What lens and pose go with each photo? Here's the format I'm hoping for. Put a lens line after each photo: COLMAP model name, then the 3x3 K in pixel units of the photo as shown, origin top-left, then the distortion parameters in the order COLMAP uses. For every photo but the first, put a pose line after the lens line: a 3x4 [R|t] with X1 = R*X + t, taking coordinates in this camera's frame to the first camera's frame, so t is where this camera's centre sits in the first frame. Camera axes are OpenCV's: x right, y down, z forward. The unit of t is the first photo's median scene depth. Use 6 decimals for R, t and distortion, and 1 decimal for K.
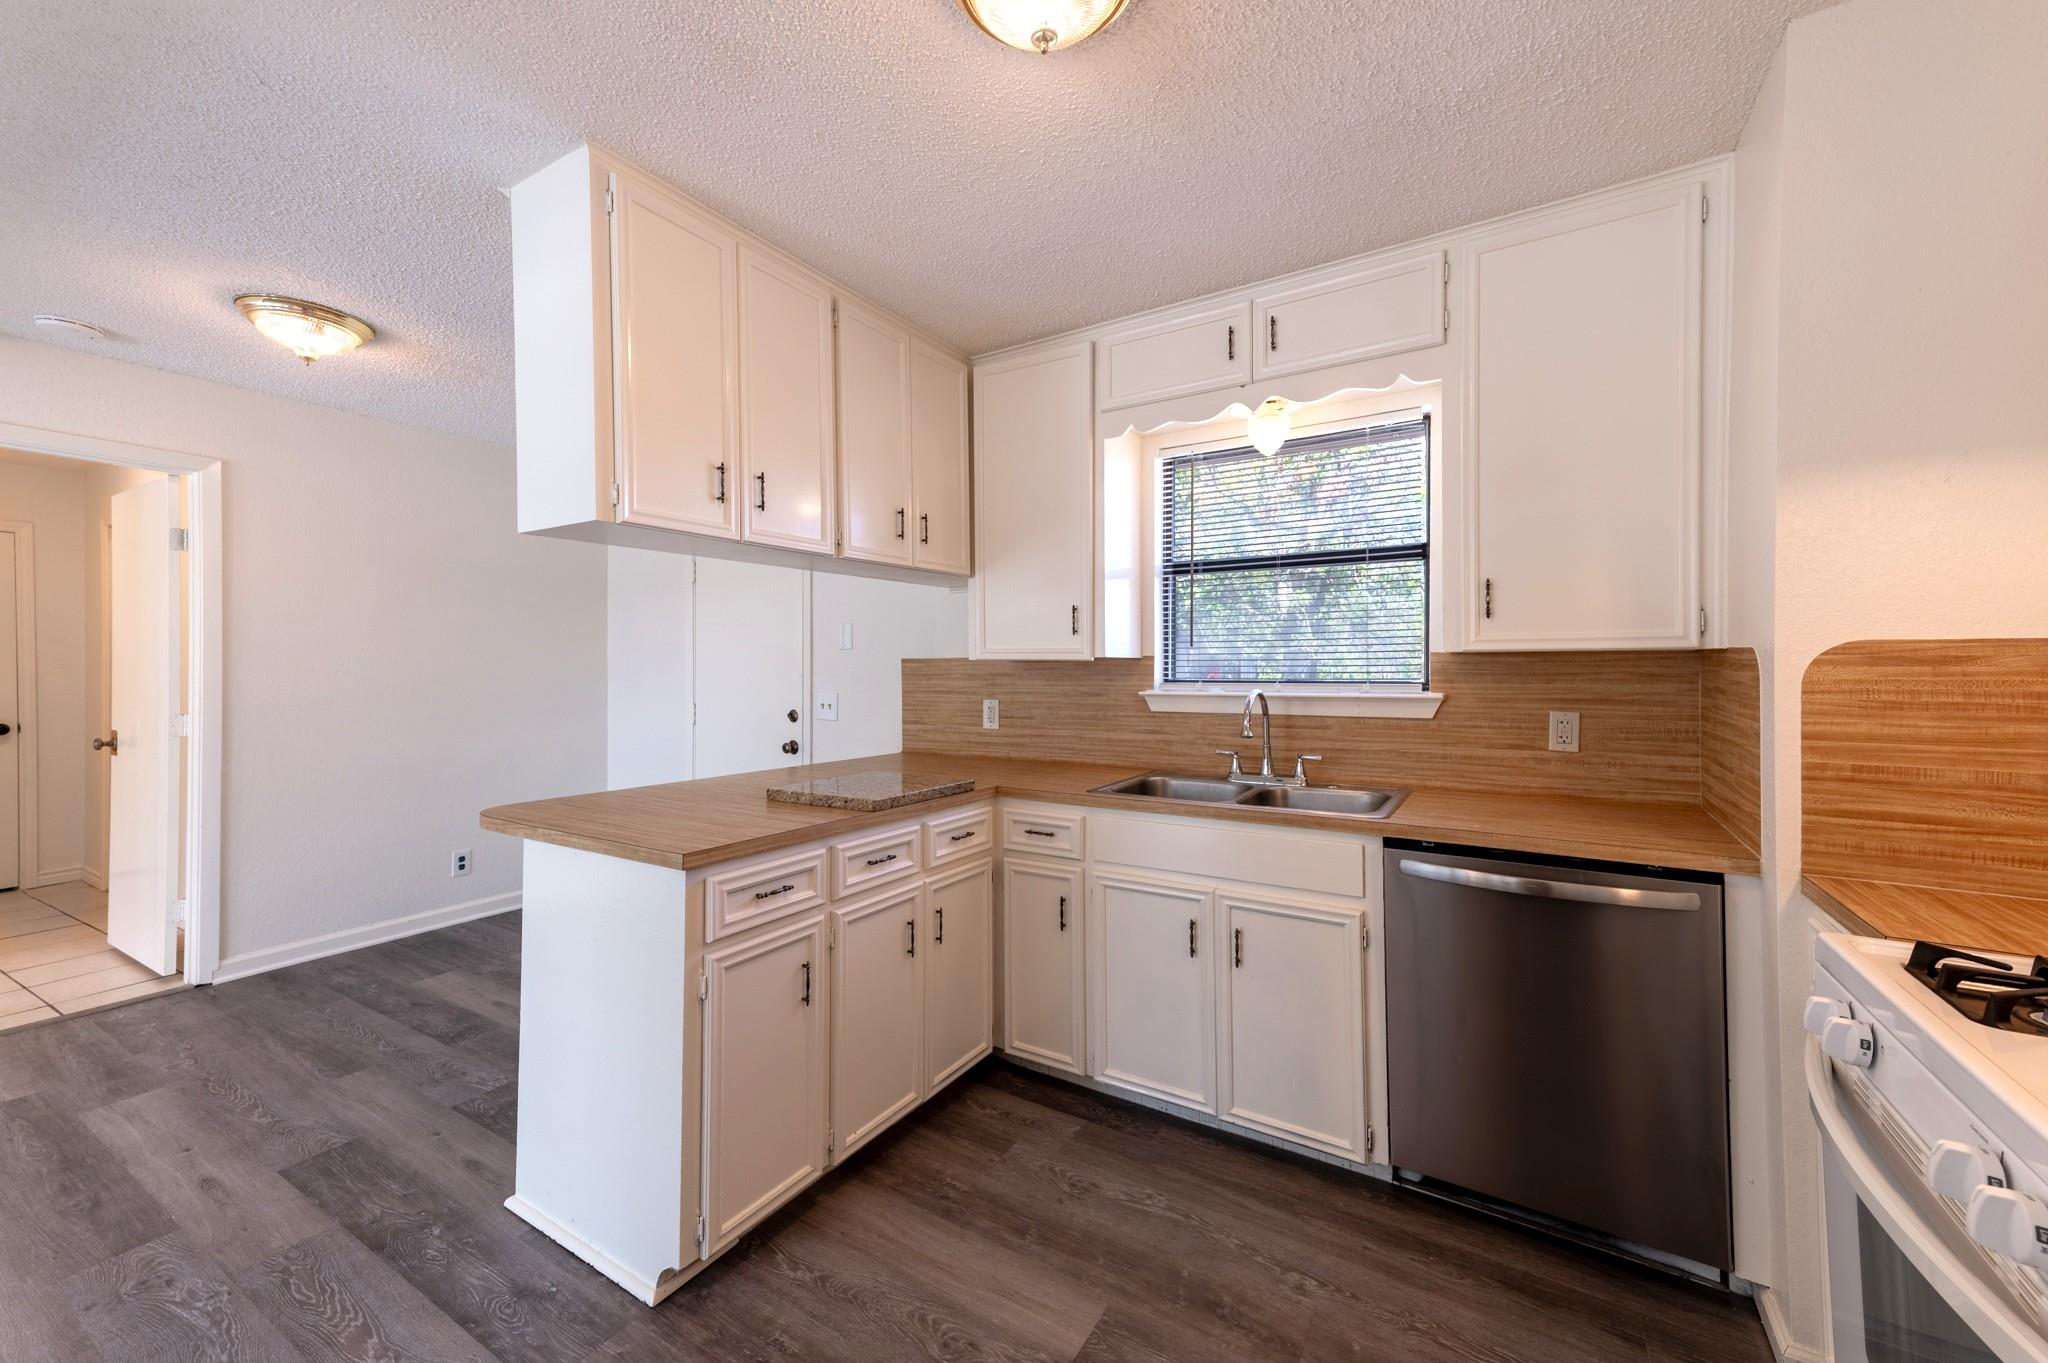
lens RADIAL K [[803.7, 0, 999.2], [0, 803.7, 661.8], [0, 0, 1]] dist [0.028695, 0.000522]
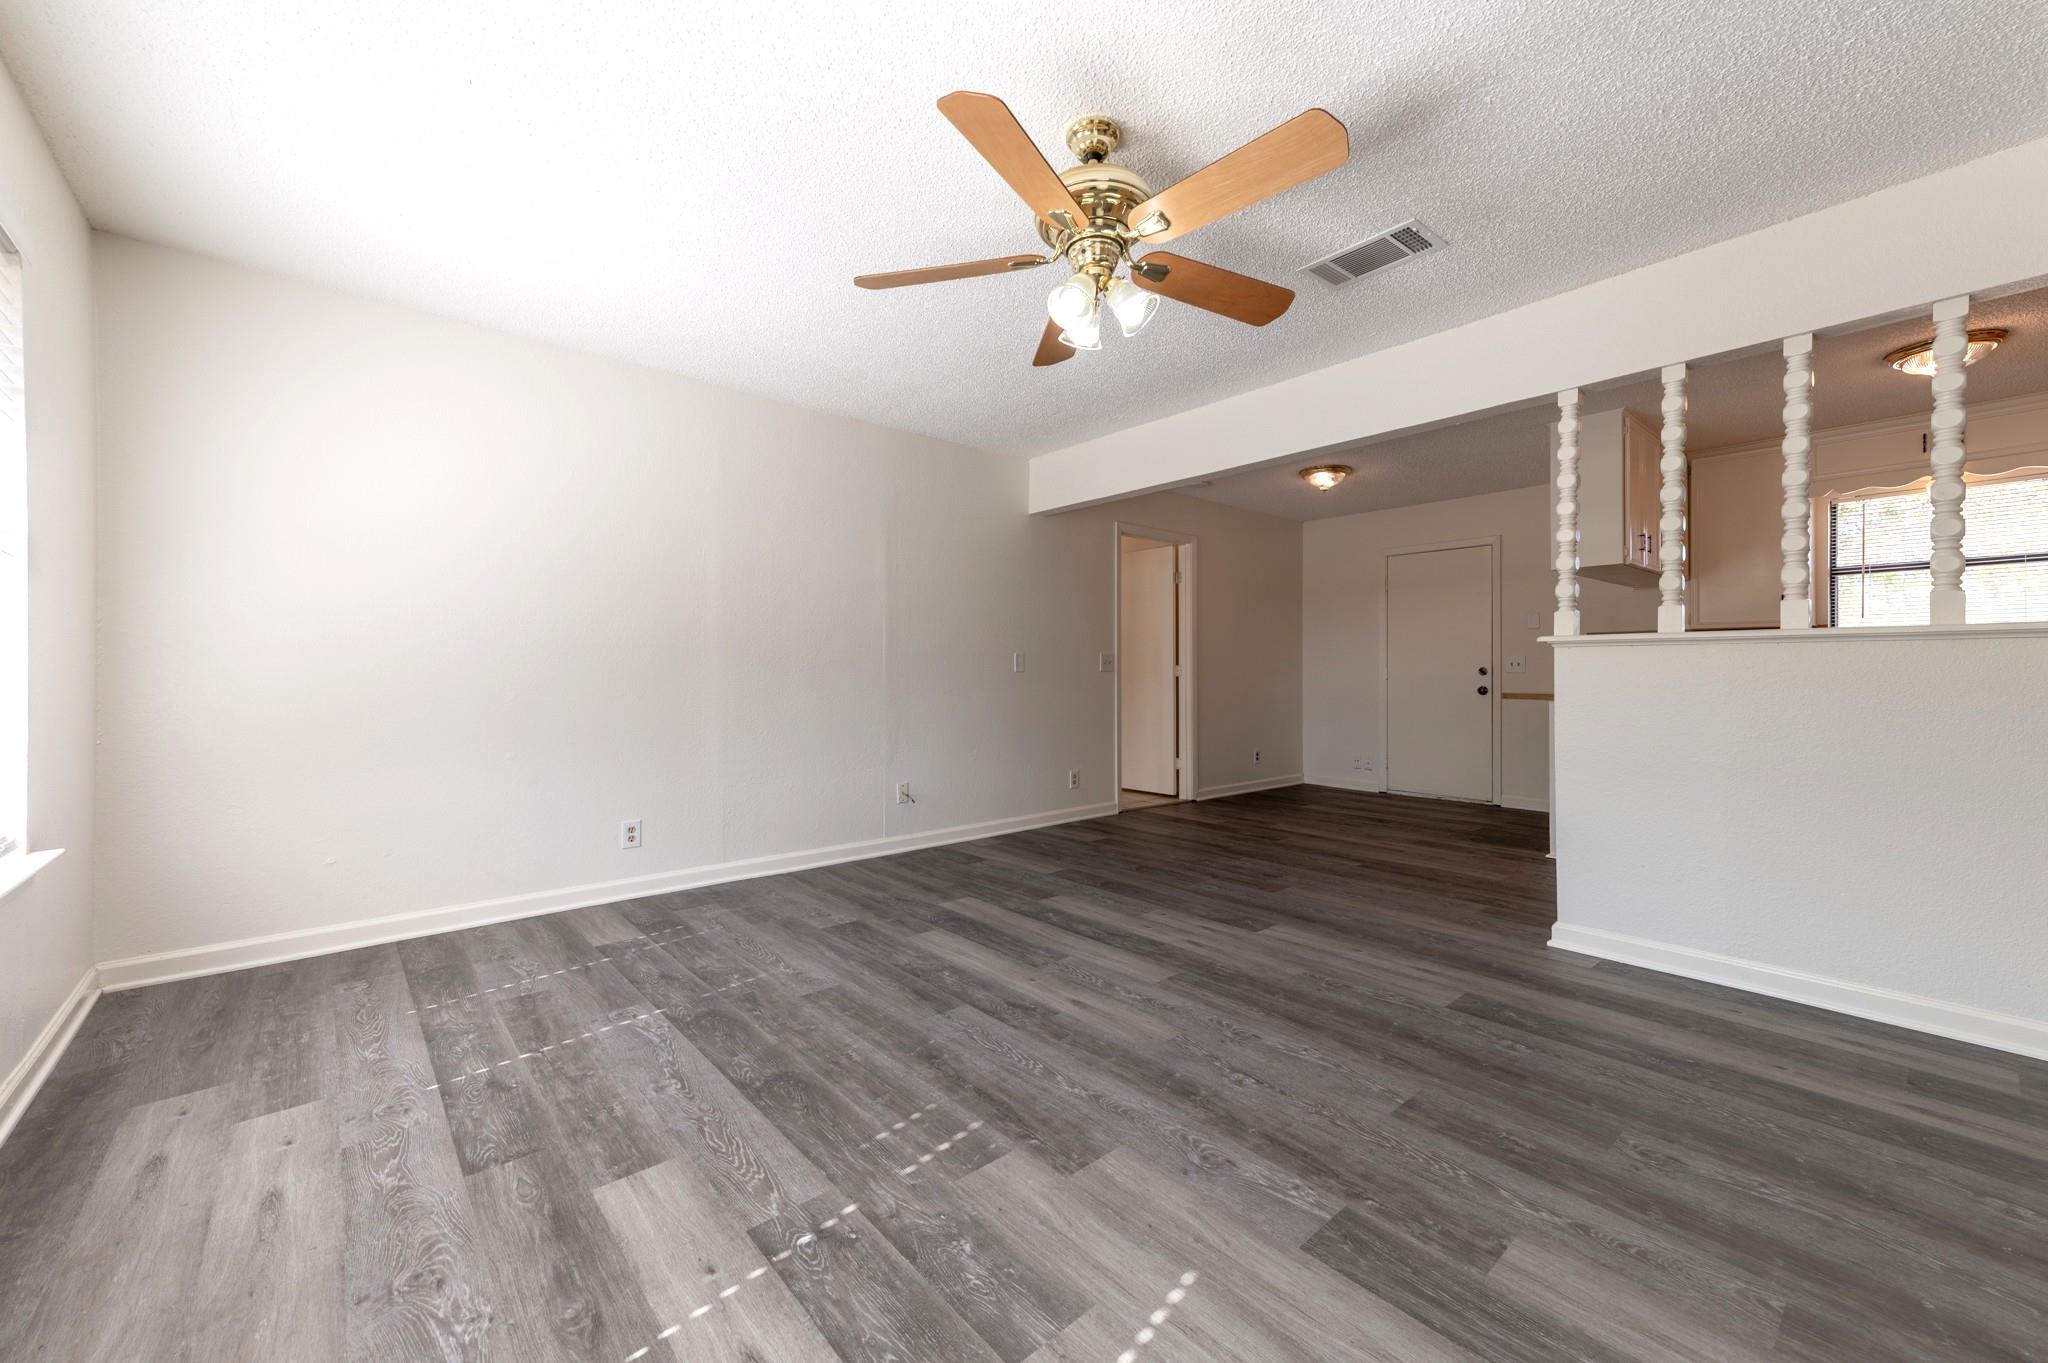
lens RADIAL K [[803.7, 0, 1018.4], [0, 803.7, 683.6], [0, 0, 1]] dist [0.028695, 0.000522]
pose [[0.959734, 0.005555, -0.280855, -1.203827], [0.000751, 0.999750, 0.022341, 0.096719], [0.280909, -0.021653, 0.959490, -1.418932]]
